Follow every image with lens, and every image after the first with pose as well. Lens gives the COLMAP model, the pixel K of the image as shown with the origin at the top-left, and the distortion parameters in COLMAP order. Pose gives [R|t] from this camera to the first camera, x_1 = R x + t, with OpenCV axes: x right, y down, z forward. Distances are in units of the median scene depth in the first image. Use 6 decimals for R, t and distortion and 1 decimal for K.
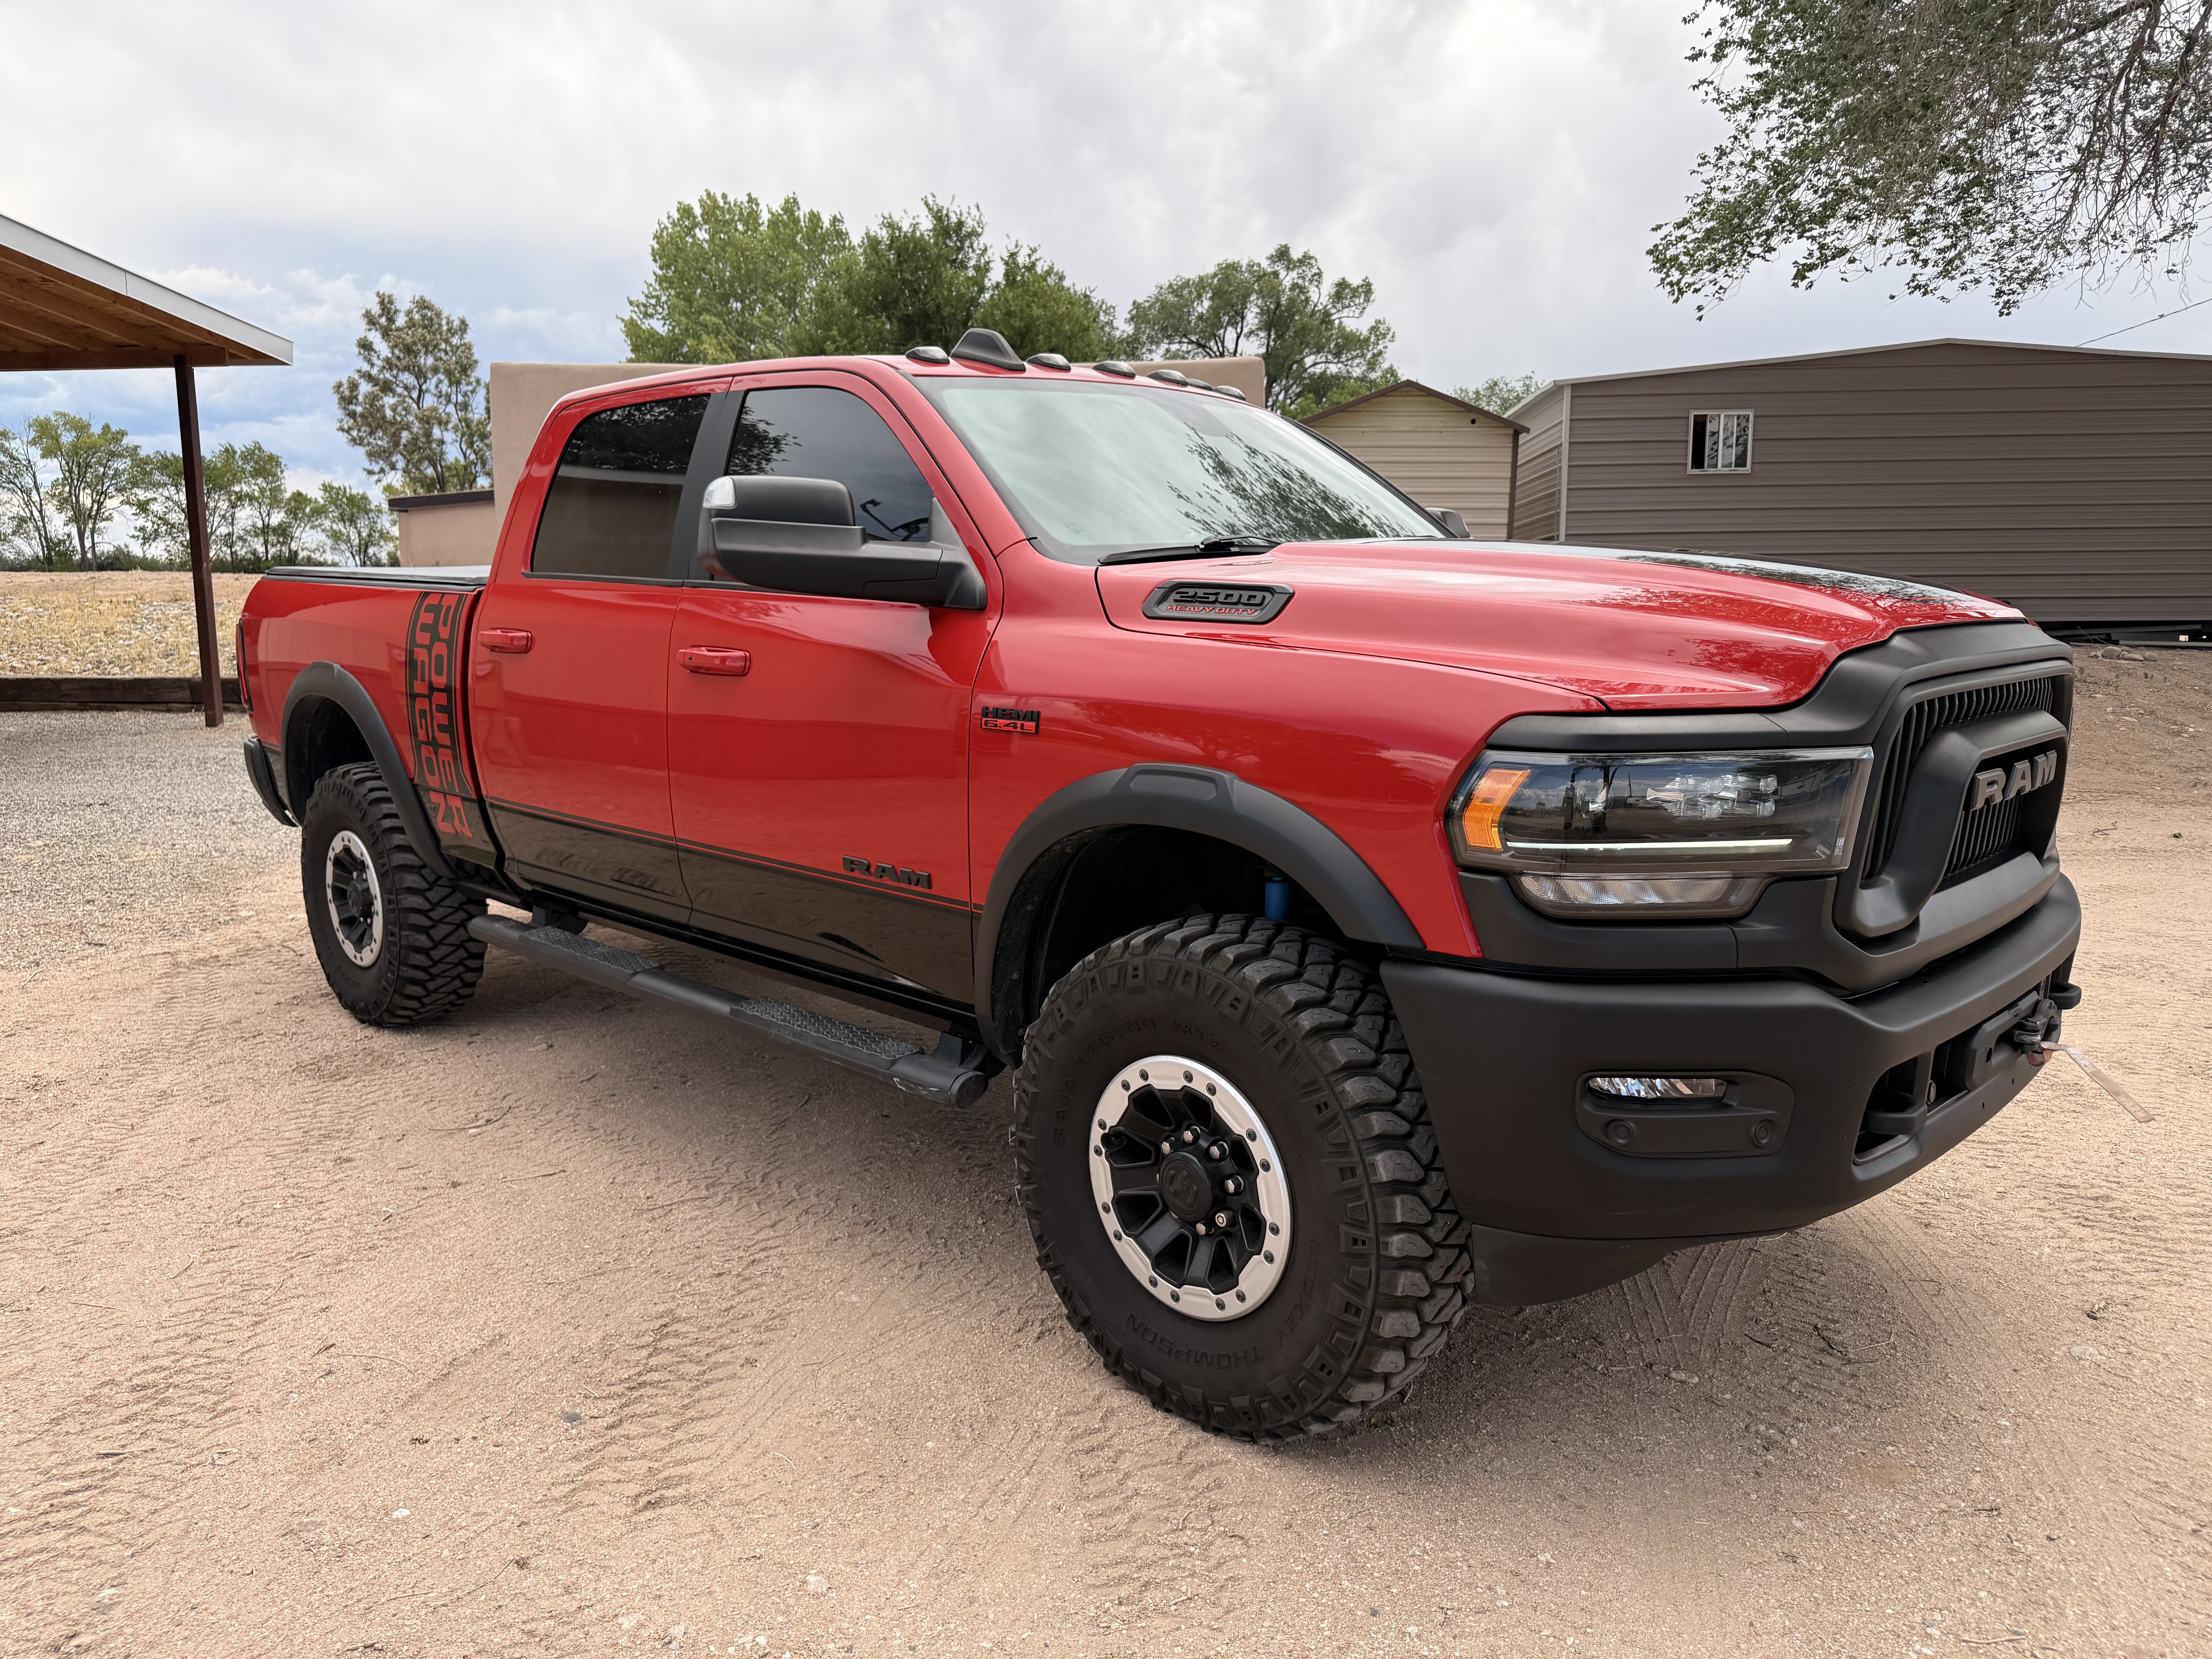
lens RADIAL K [[1556.5, 0, 1107.6], [0, 1556.5, 836.4], [0, 0, 1]] dist [0.095585, -0.135231]
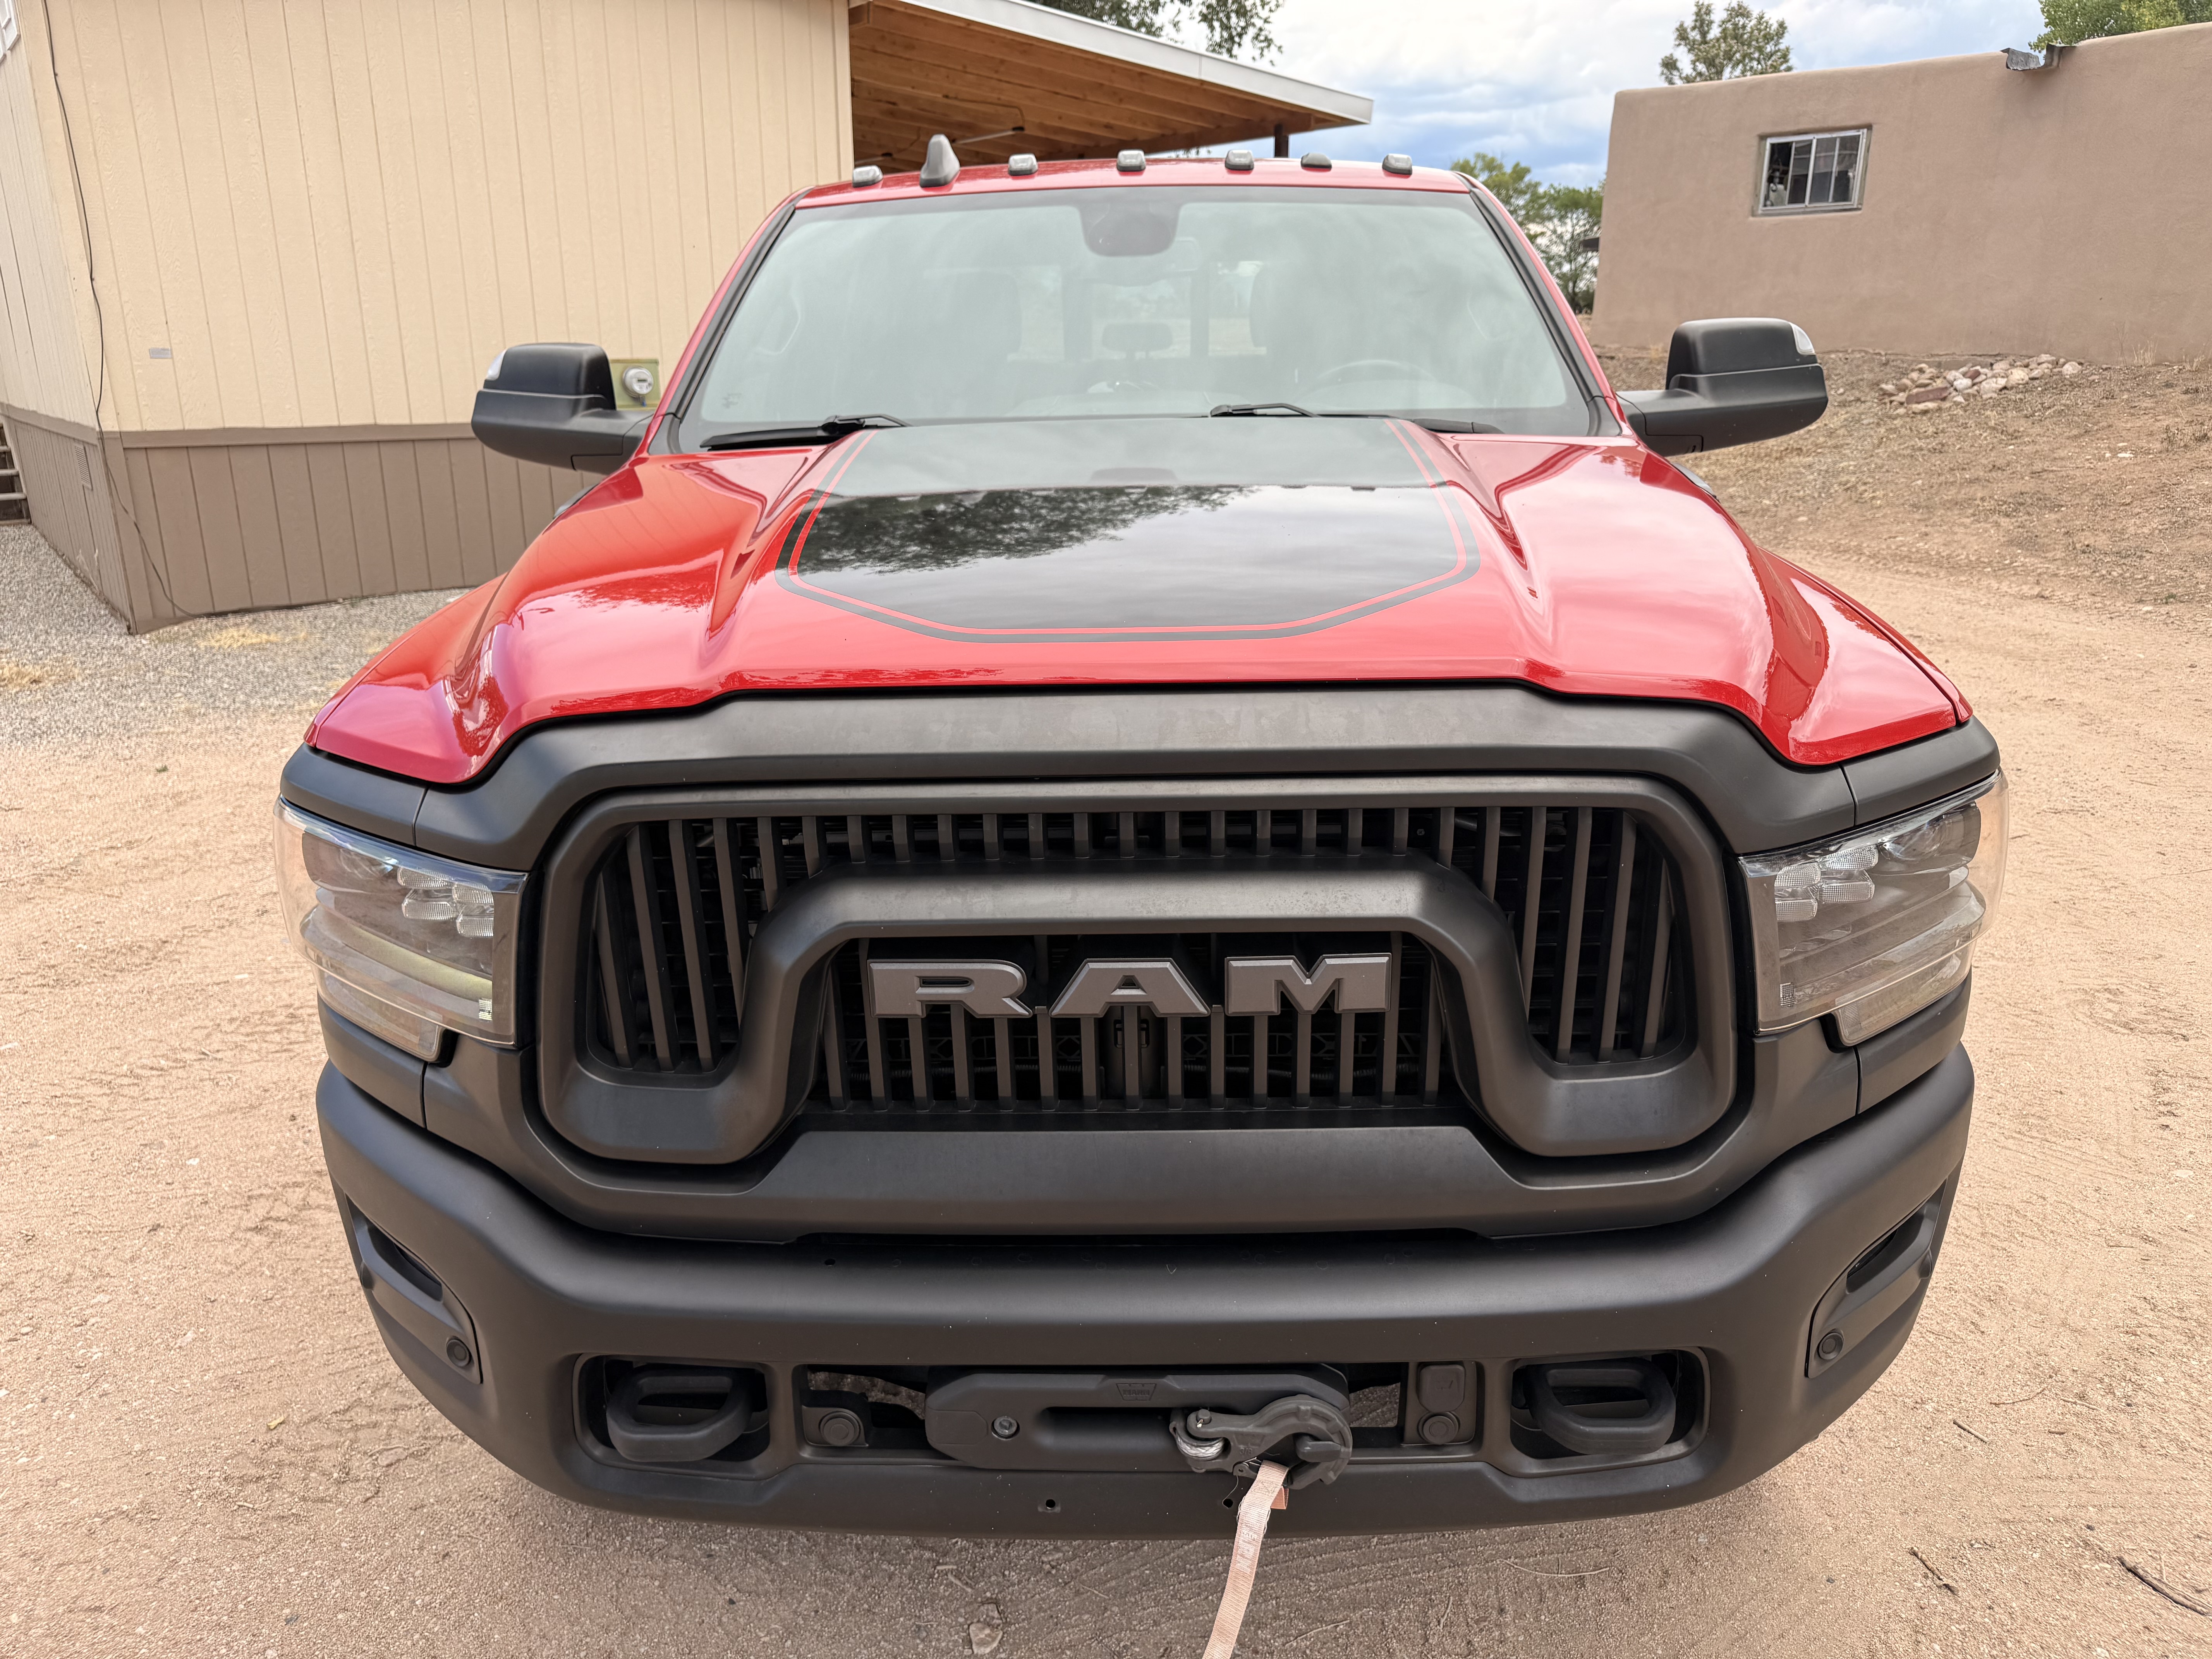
lens RADIAL K [[1619.4, 0, 1106.0], [0, 1619.4, 829.5], [0, 0, 1]] dist [-0.004690, -0.002168]
pose [[0.678670, 0.218040, -0.701331, 0.477019], [-0.109417, 0.974276, 0.197015, -0.081380], [0.726247, -0.056970, 0.685069, 0.300384]]
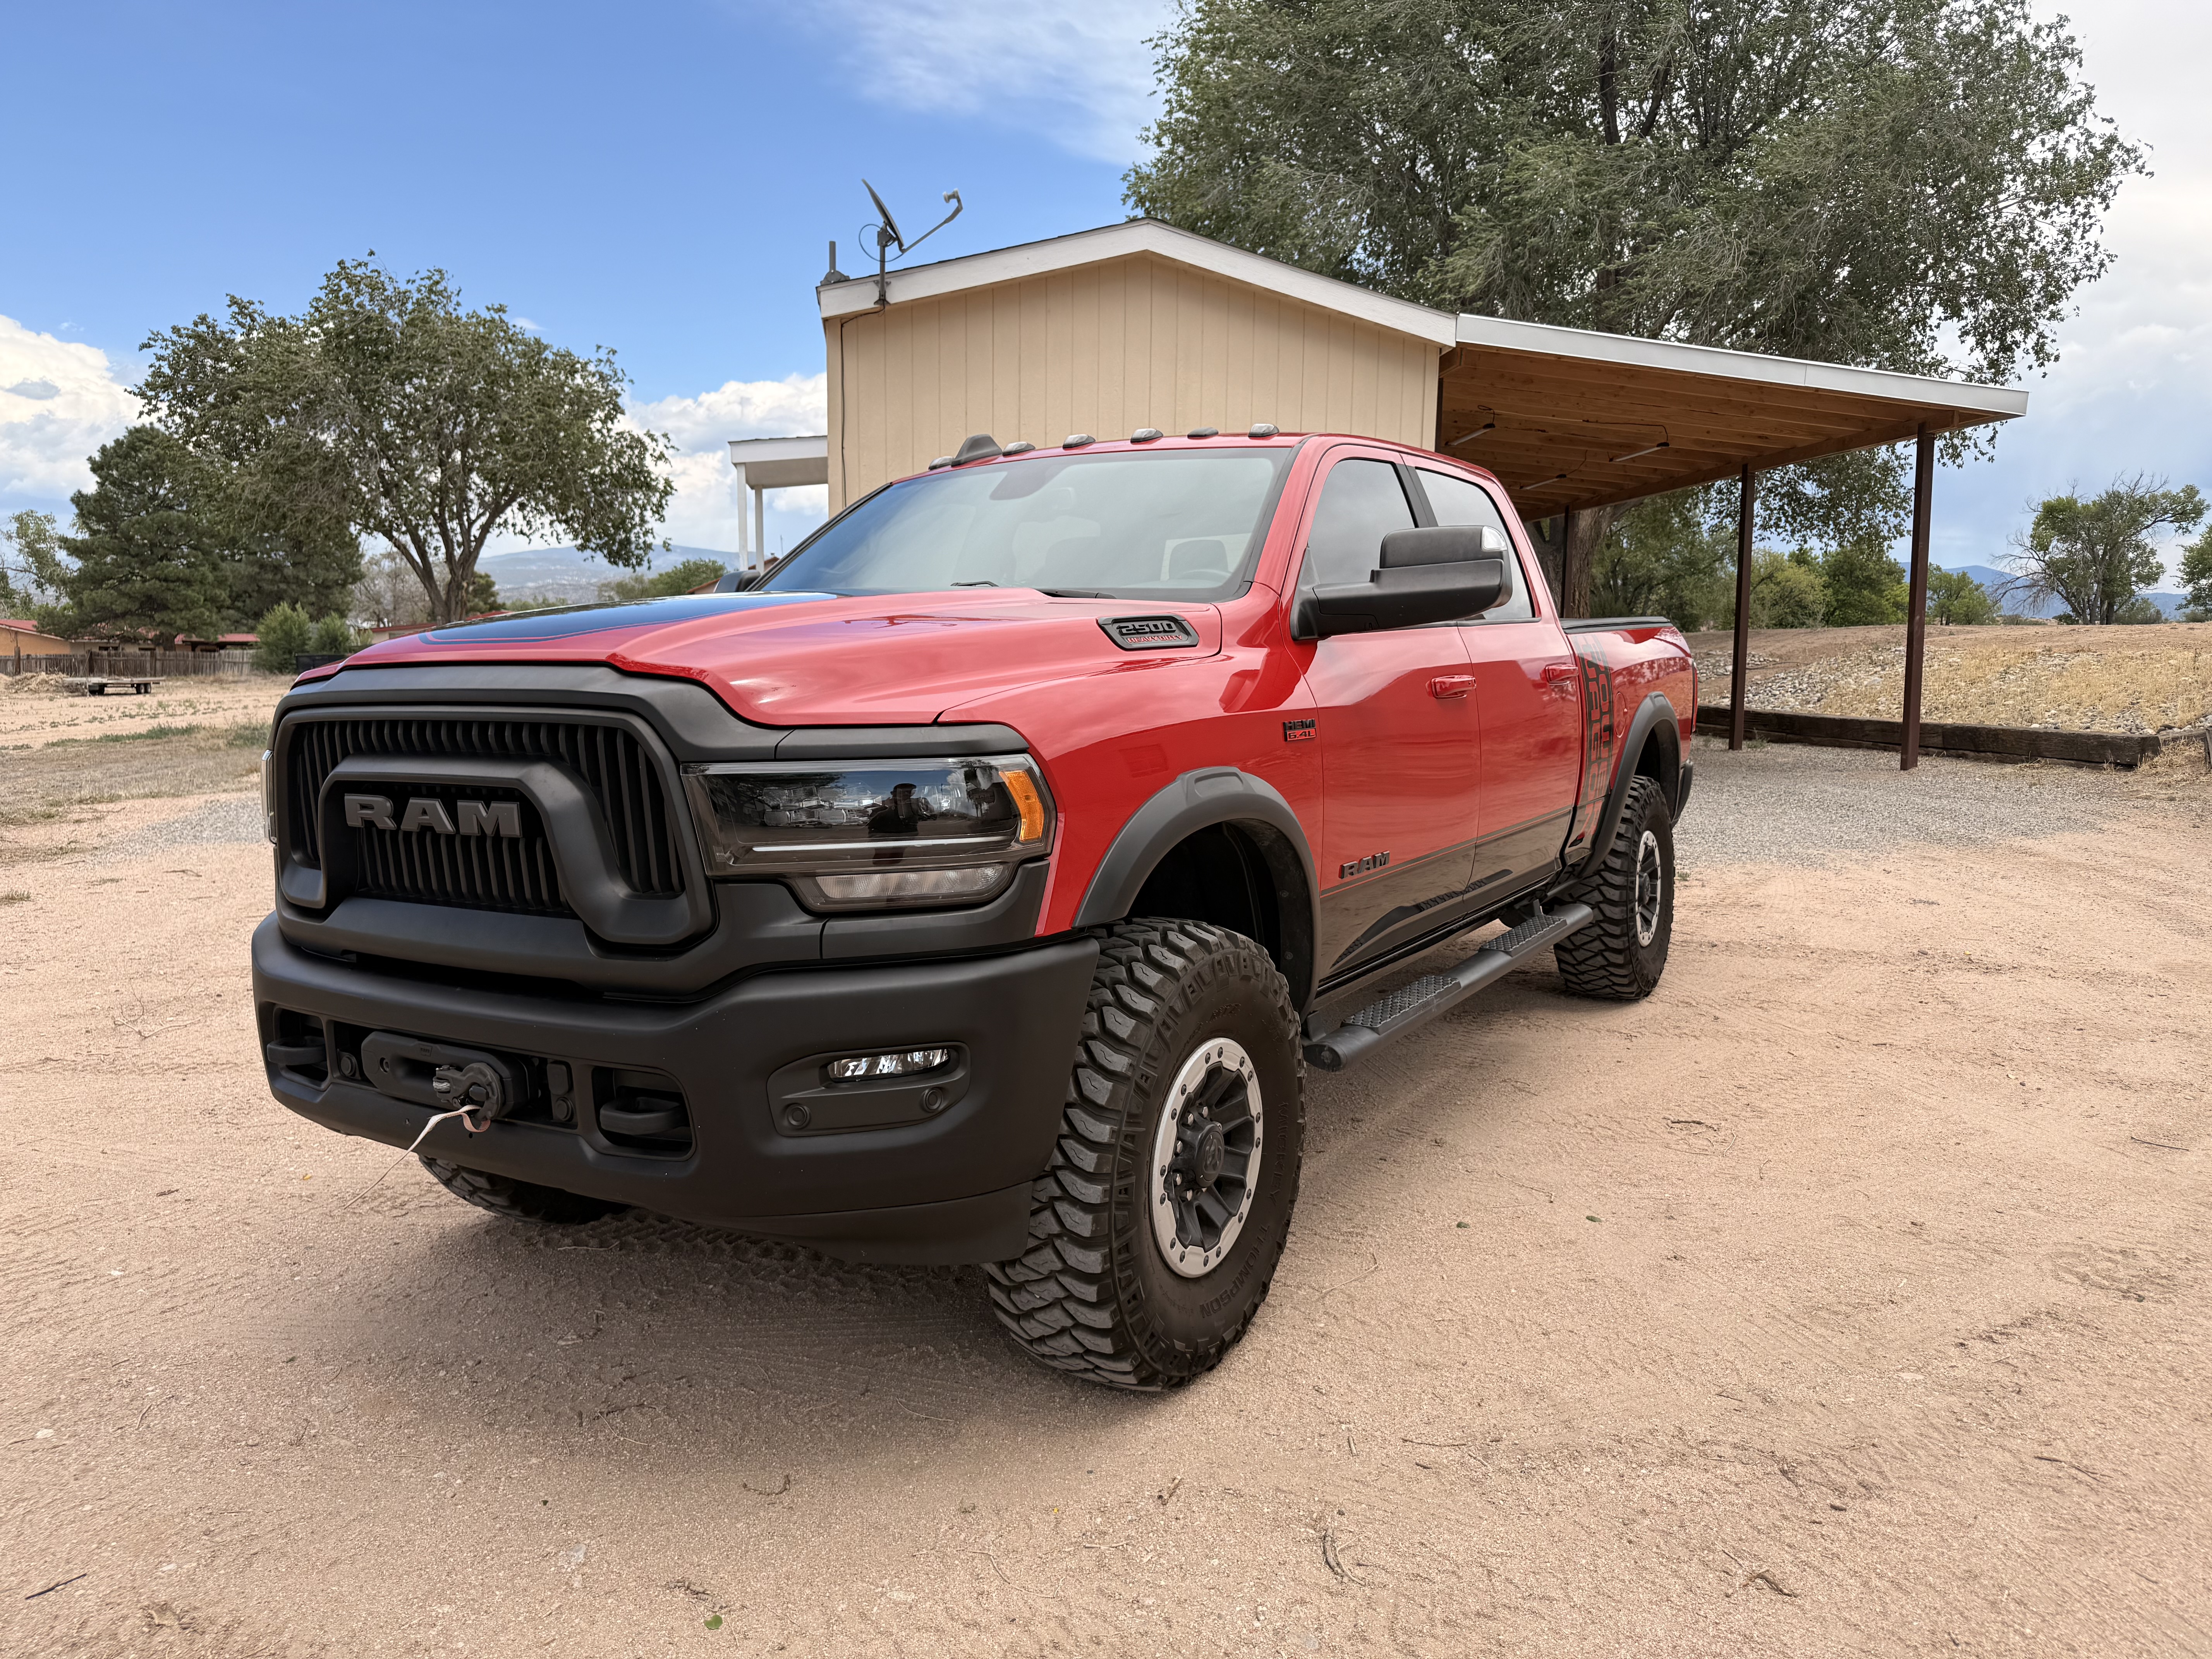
lens RADIAL K [[1574.5, 0, 1092.5], [0, 1574.5, 833.4], [0, 0, 1]] dist [0.000017, -0.002070]
pose [[0.201693, 0.112772, -0.972935, 0.758052], [-0.149861, 0.985206, 0.083128, -0.071998], [0.967916, 0.129039, 0.215609, 0.531723]]
